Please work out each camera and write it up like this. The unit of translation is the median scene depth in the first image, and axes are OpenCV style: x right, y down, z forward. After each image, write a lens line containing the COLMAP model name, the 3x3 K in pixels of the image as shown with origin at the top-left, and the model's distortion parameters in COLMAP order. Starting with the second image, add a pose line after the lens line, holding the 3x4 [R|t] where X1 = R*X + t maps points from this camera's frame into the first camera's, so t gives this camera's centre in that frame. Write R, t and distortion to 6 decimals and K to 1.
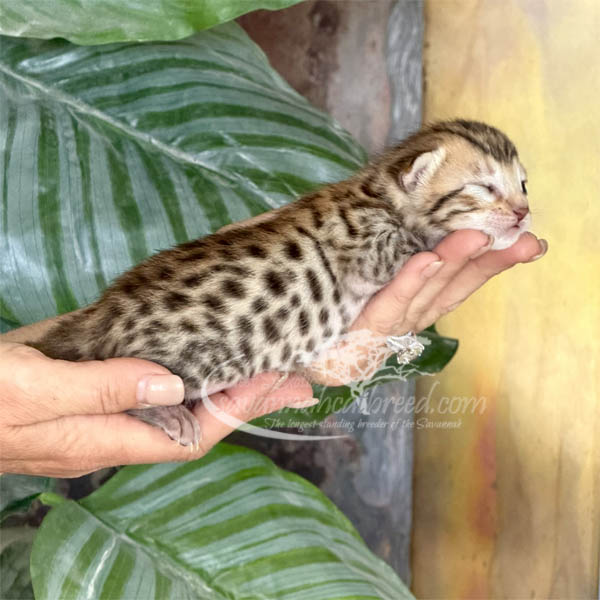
lens RADIAL K [[2869.9, 0, 300.9], [0, 2869.9, 408.7], [0, 0, 1]] dist [0.005169, 7.119208]
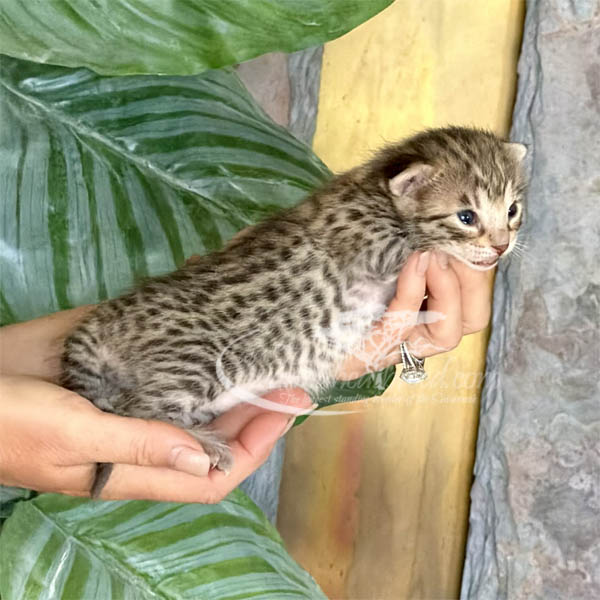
lens RADIAL K [[3496.6, 0, 300.4], [0, 3496.6, 370.0], [0, 0, 1]] dist [0.265293, -9.246845]
pose [[0.990183, 0.058661, 0.126870, -0.152910], [-0.059429, 0.998230, 0.002267, -0.024761], [-0.126513, -0.009784, 0.991917, -0.270565]]
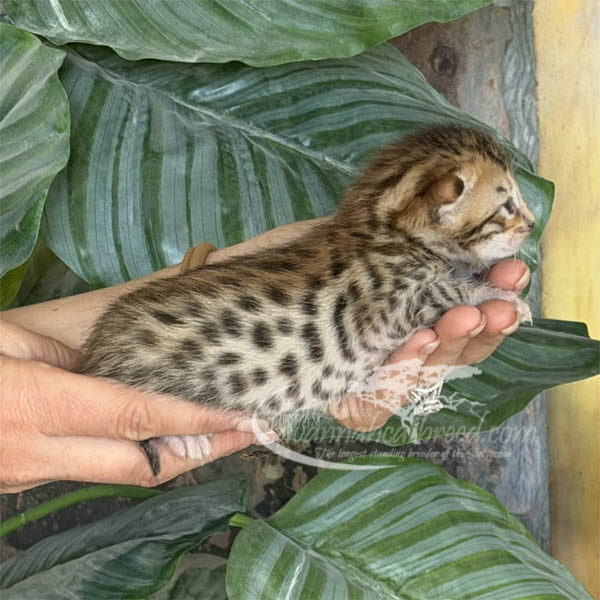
lens RADIAL K [[2387.7, 0, 300.3], [0, 2387.7, 300.1], [0, 0, 1]] dist [-0.323702, -1.094444]
pose [[0.998129, -0.059226, -0.015210, -0.050260], [0.058108, 0.996147, -0.065689, 0.011593], [0.019042, 0.064682, 0.997724, 0.157655]]
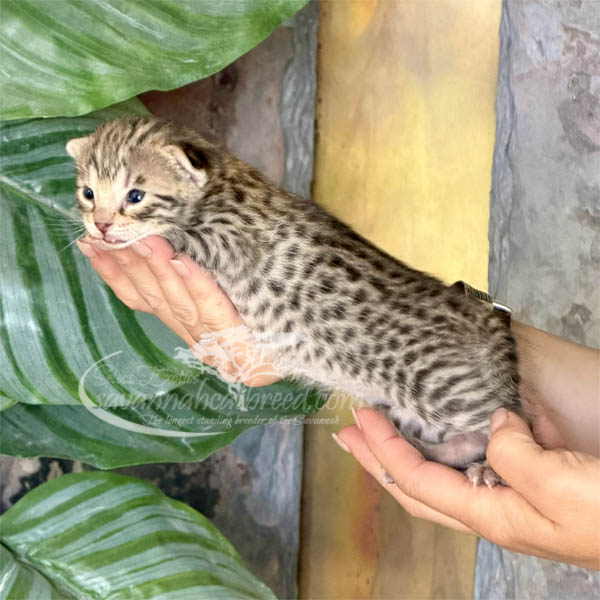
lens RADIAL K [[2827.5, 0, 169.3], [0, 2827.5, 300.6], [0, 0, 1]] dist [0.145219, 0.172525]
pose [[0.999575, 0.016859, -0.023767, 0.019183], [-0.017631, 0.999311, -0.032669, -0.021181], [0.023200, 0.033074, 0.999184, -0.089283]]
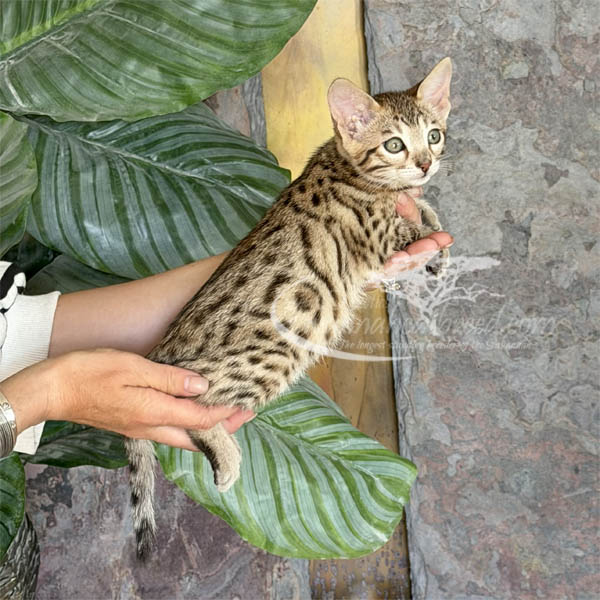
lens RADIAL K [[1745.7, 0, 300.3], [0, 1745.7, 264.7], [0, 0, 1]] dist [0.034439, 0.565845]
pose [[0.984428, -0.131046, 0.117170, -0.106021], [0.131480, 0.991311, 0.004056, -0.023138], [-0.116684, 0.011413, 0.993104, -0.133707]]
